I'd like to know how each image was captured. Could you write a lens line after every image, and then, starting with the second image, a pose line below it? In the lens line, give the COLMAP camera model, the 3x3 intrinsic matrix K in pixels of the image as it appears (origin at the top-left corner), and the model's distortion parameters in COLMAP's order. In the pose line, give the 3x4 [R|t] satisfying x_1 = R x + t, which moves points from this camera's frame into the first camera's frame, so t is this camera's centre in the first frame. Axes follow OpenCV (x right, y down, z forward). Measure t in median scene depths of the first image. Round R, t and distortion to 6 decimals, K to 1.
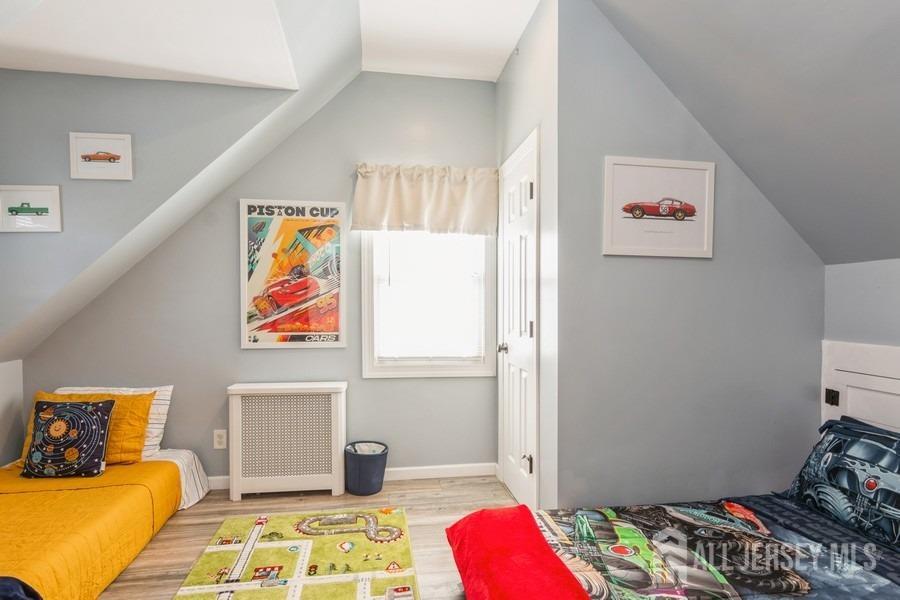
lens RADIAL K [[476.2, 0, 442.8], [0, 476.2, 318.6], [0, 0, 1]] dist [-0.002230, 0.000062]
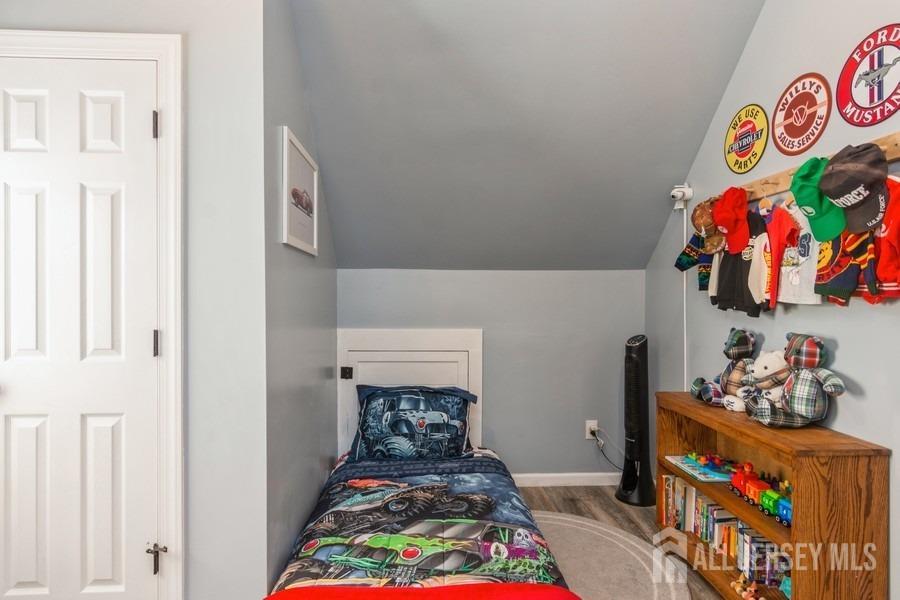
lens RADIAL K [[476.2, 0, 470.6], [0, 476.2, 299.0], [0, 0, 1]] dist [-0.002230, 0.000062]
pose [[0.093994, -0.007604, 0.995544, -0.478244], [0.028773, 0.999574, 0.004919, -0.033386], [-0.995157, 0.028182, 0.094173, 0.621821]]
